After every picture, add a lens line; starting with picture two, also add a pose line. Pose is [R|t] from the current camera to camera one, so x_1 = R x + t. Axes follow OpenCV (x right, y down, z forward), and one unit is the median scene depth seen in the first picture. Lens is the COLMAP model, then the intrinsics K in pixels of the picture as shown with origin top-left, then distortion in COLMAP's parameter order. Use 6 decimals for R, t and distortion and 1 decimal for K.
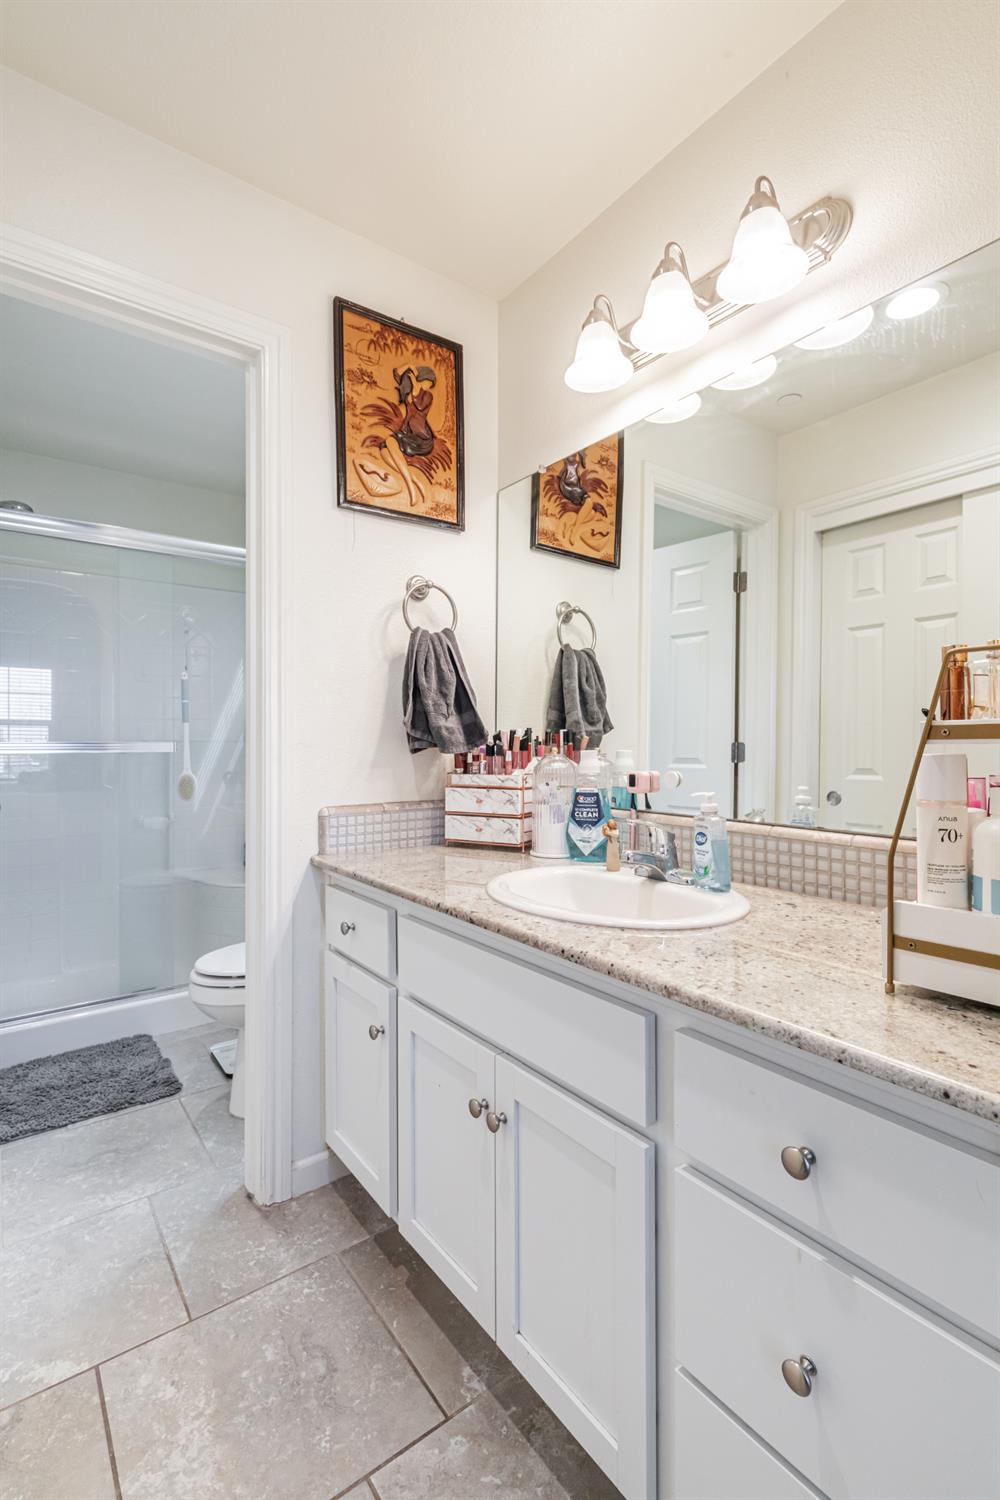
lens RADIAL K [[708.3, 0, 500.0], [0, 708.3, 750.0], [0, 0, 1]] dist [0.001861, -0.000029]
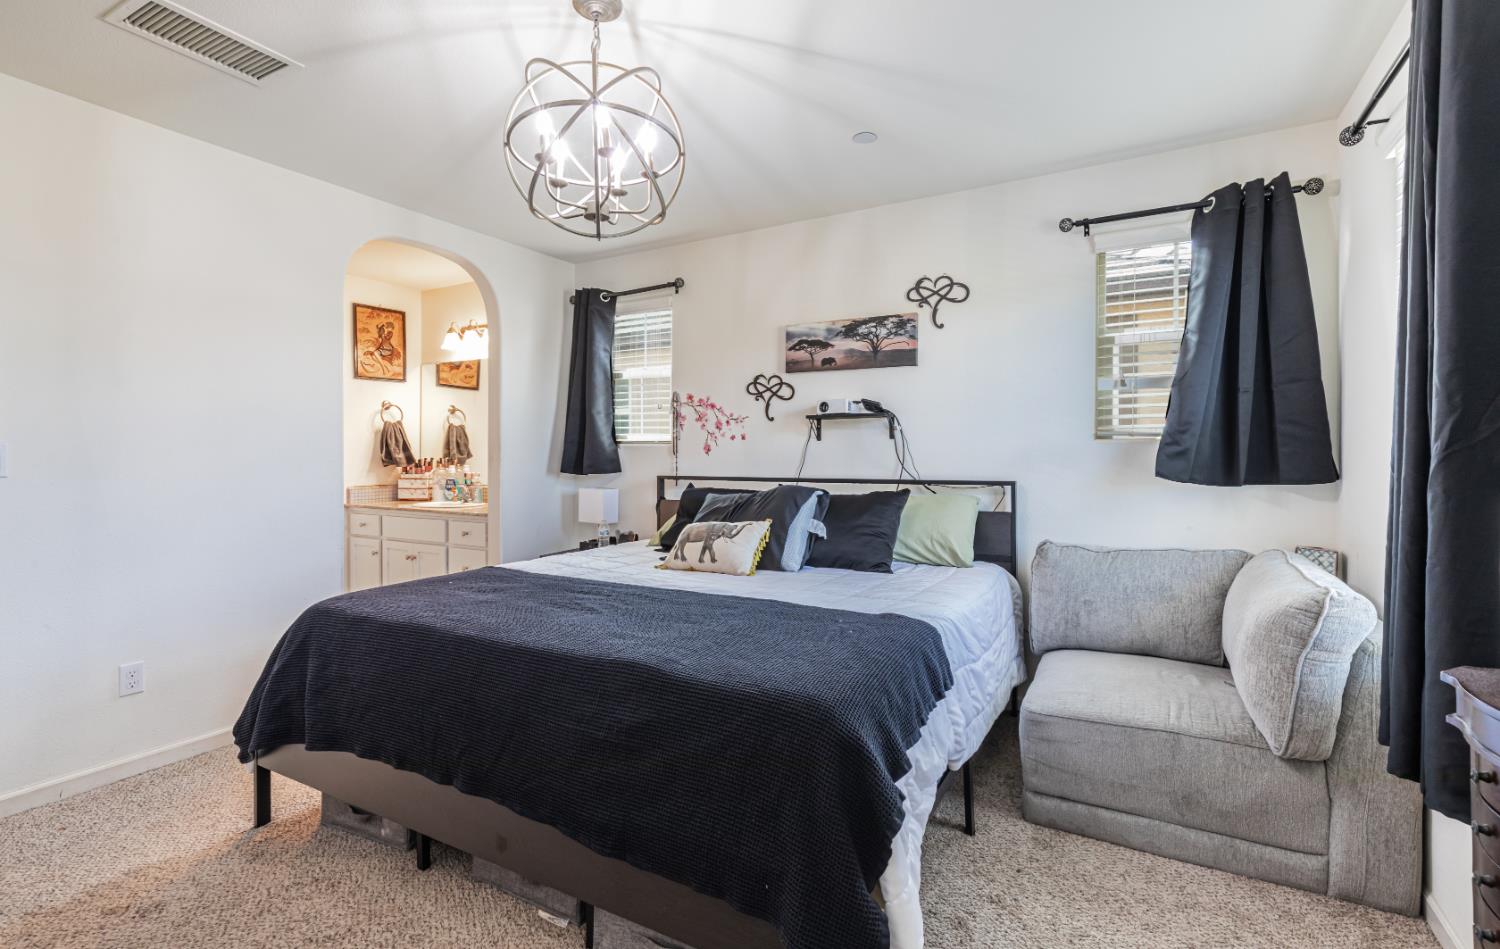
lens RADIAL K [[662.1, 0, 753.9], [0, 662.1, 458.2], [0, 0, 1]] dist [-0.000149, -0.000032]
pose [[0.911936, 0.000011, 0.410332, 0.126479], [0.000061, 1.000000, -0.000161, -0.027685], [-0.410332, 0.000172, 0.911936, -1.900725]]
